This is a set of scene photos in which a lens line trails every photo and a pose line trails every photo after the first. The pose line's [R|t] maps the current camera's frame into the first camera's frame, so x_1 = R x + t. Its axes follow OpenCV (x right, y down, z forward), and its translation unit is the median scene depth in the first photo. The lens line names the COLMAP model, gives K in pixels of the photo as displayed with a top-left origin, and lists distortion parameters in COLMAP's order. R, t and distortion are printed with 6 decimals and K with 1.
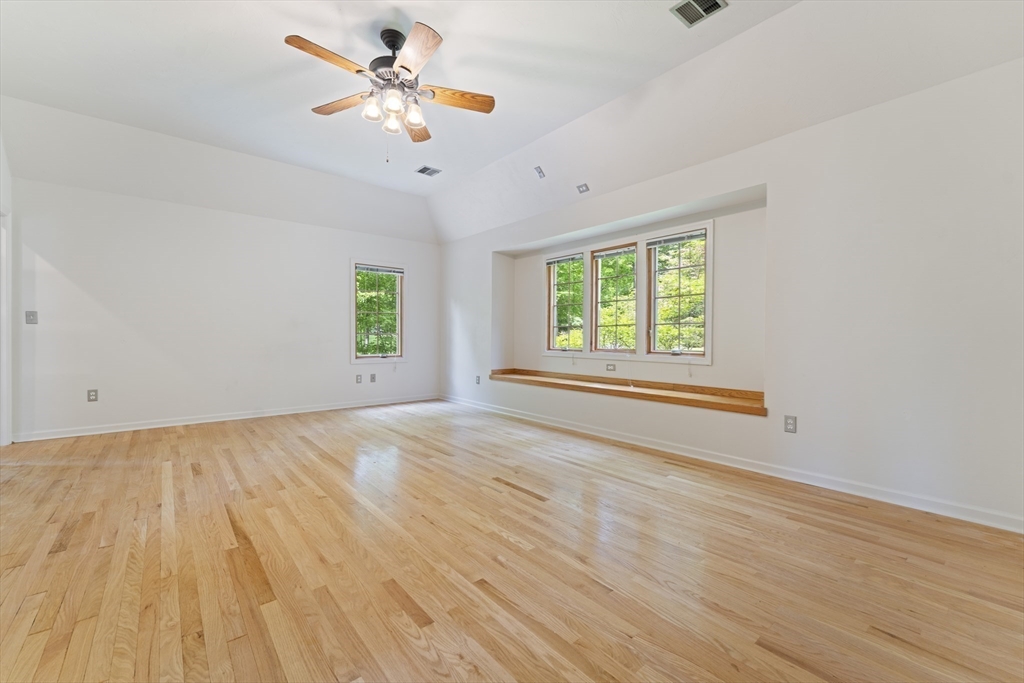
lens RADIAL K [[412.6, 0, 512.0], [0, 412.6, 339.3], [0, 0, 1]] dist [-0.002725, -0.001159]
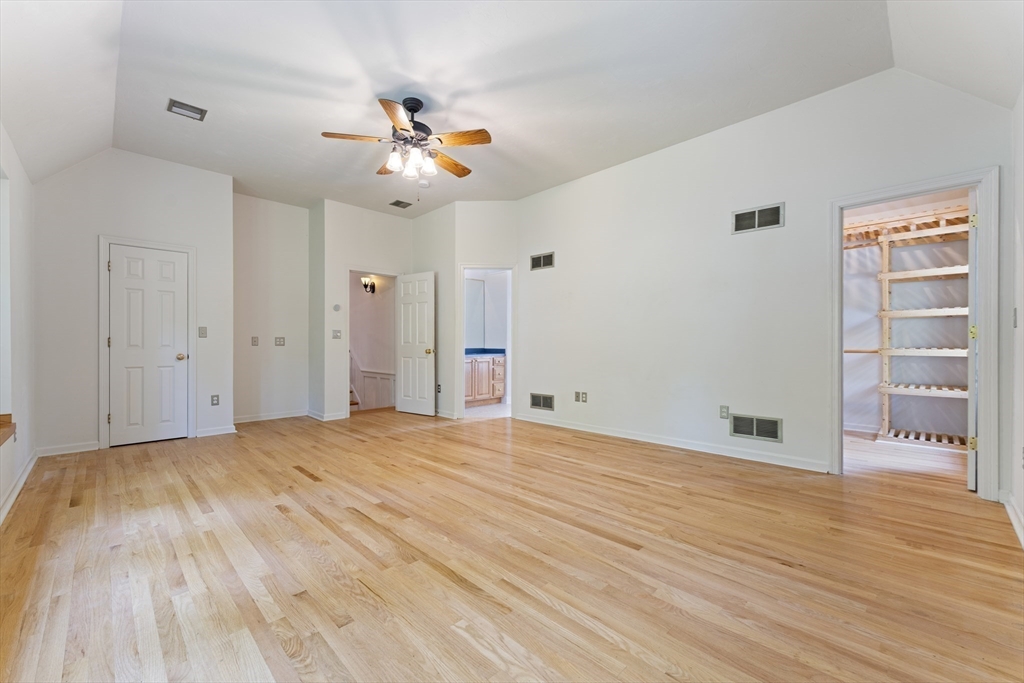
lens RADIAL K [[412.6, 0, 512.1], [0, 412.6, 342.8], [0, 0, 1]] dist [-0.002725, -0.001159]
pose [[-0.996592, 0.000712, -0.082486, -0.433560], [0.000443, 0.999995, 0.003286, -0.018537], [0.082488, 0.003238, -0.996587, 2.026442]]
